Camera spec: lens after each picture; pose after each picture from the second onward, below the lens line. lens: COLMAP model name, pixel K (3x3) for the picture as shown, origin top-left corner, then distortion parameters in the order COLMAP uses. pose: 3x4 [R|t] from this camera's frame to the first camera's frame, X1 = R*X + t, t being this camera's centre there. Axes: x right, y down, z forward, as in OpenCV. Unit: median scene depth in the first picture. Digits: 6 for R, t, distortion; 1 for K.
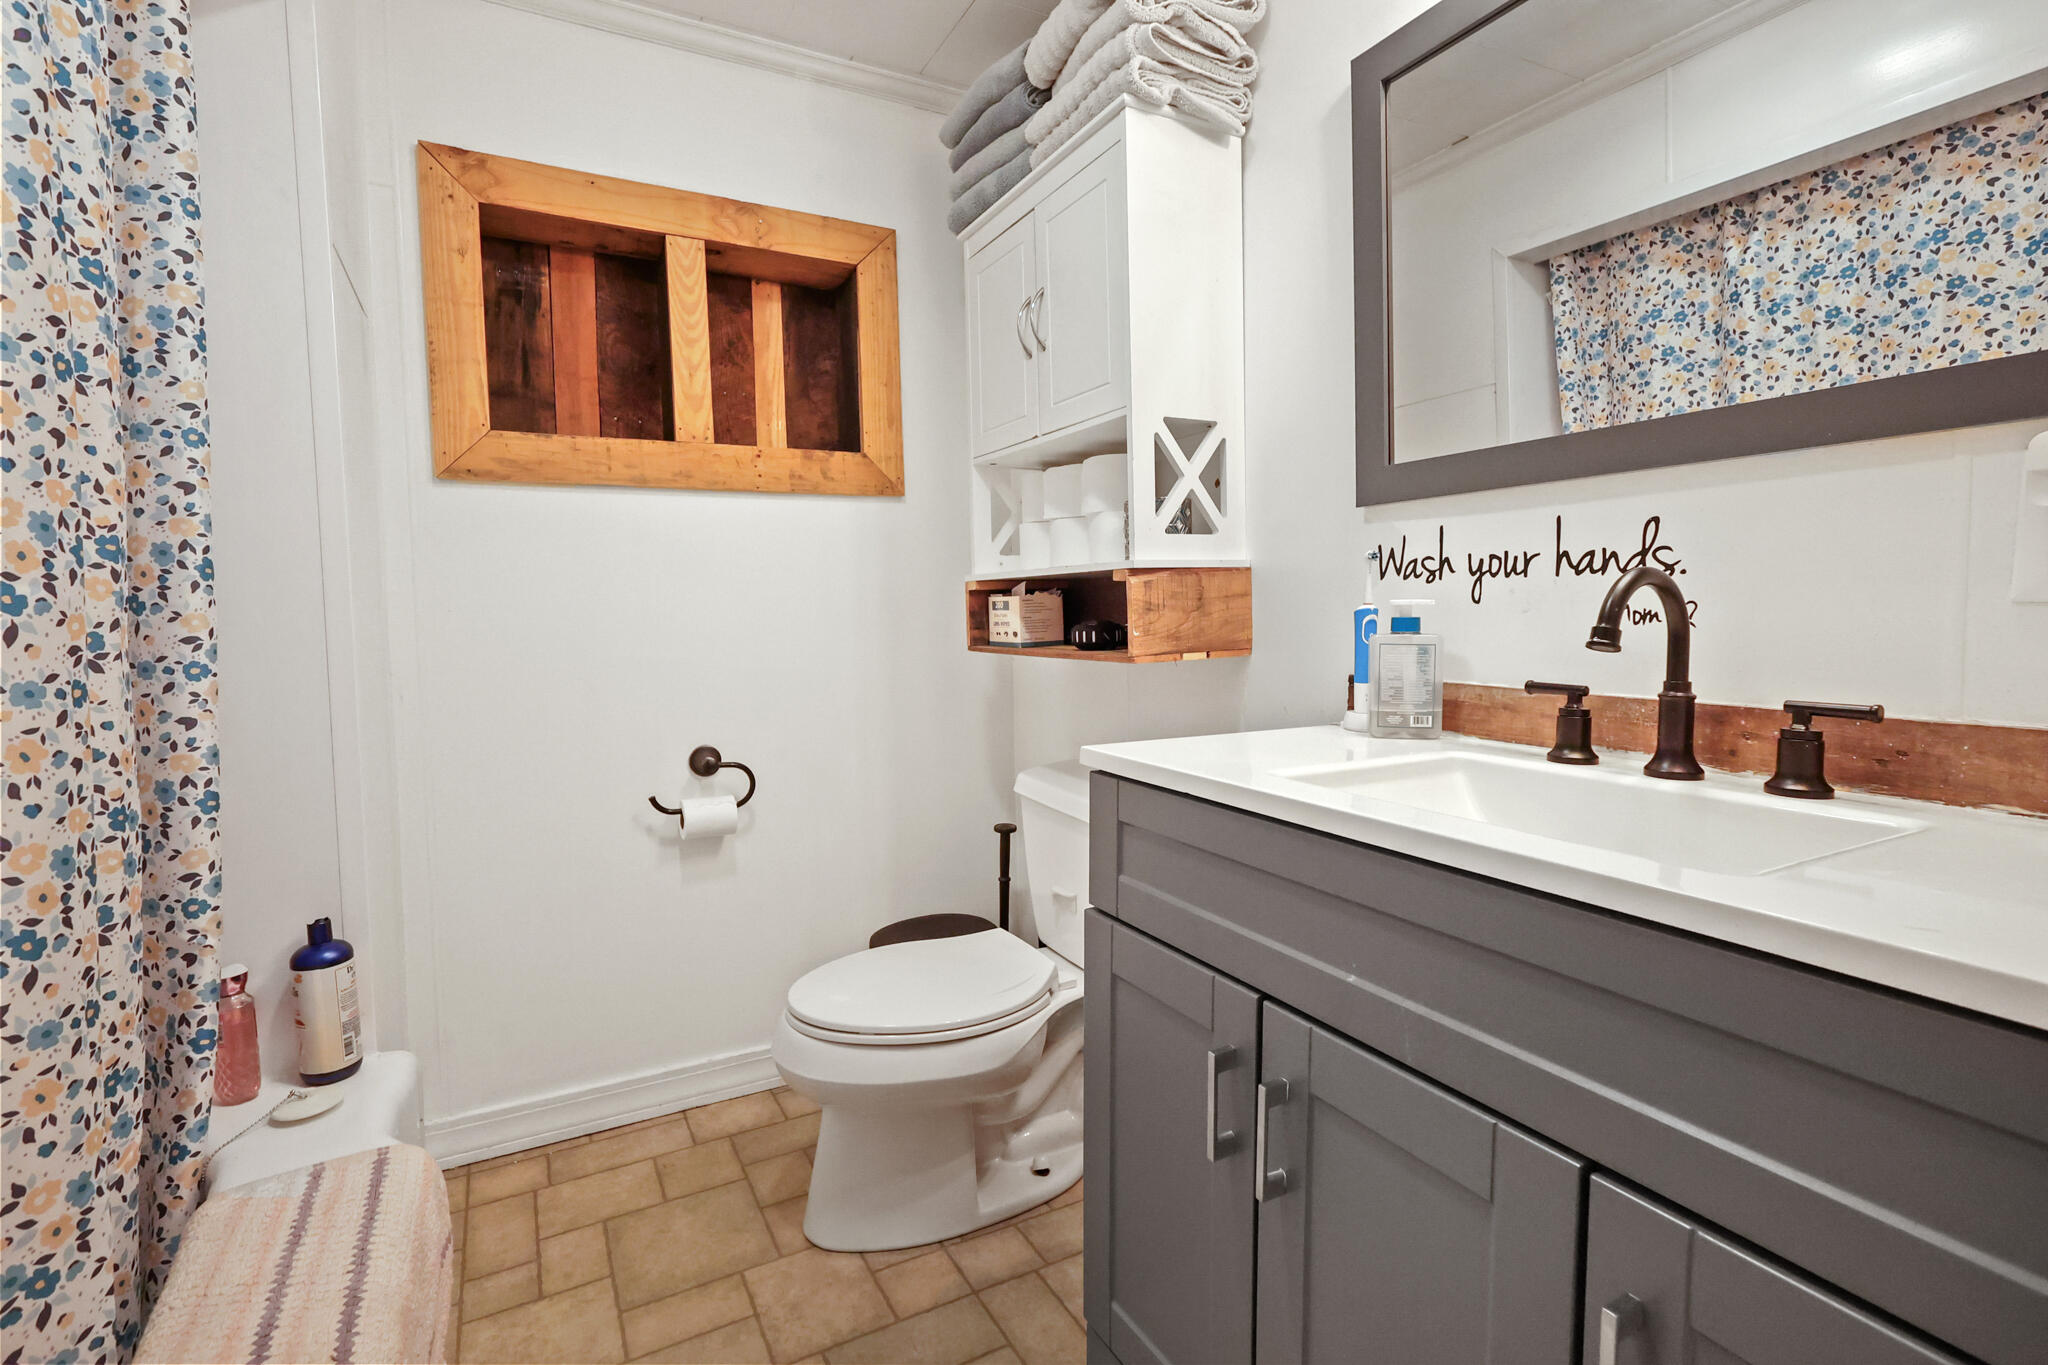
lens RADIAL K [[960.4, 0, 1016.1], [0, 960.4, 665.0], [0, 0, 1]] dist [-0.006209, 0.002057]
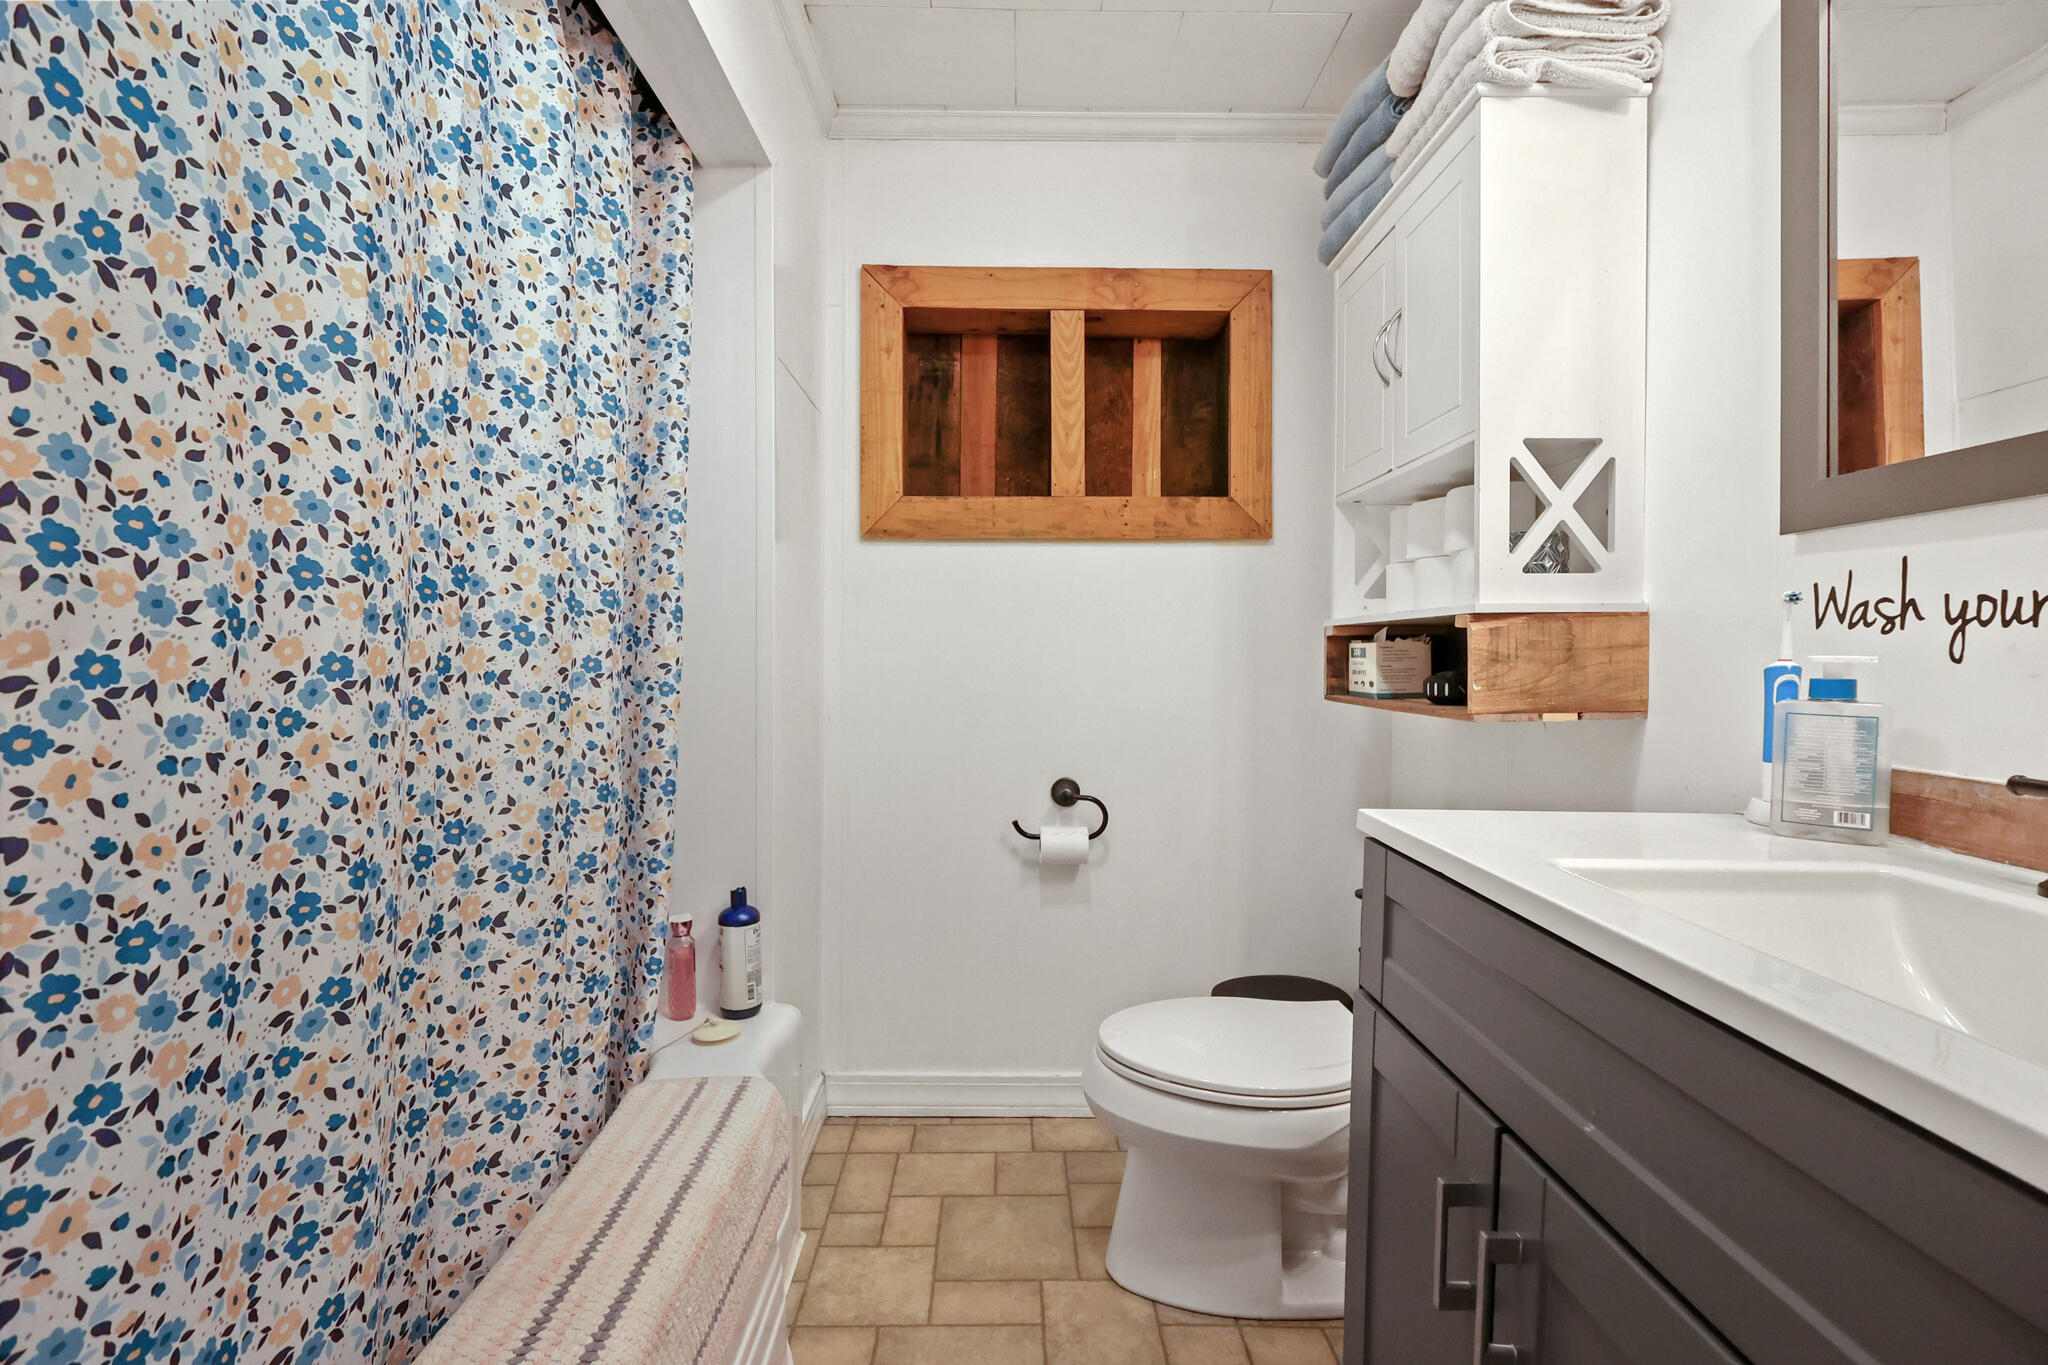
lens RADIAL K [[960.4, 0, 1007.3], [0, 960.4, 673.8], [0, 0, 1]] dist [-0.006209, 0.002057]
pose [[0.880638, 0.030784, -0.472789, 0.159358], [-0.047422, 0.998603, -0.023310, -0.004777], [0.471411, 0.042948, 0.880867, 0.029395]]
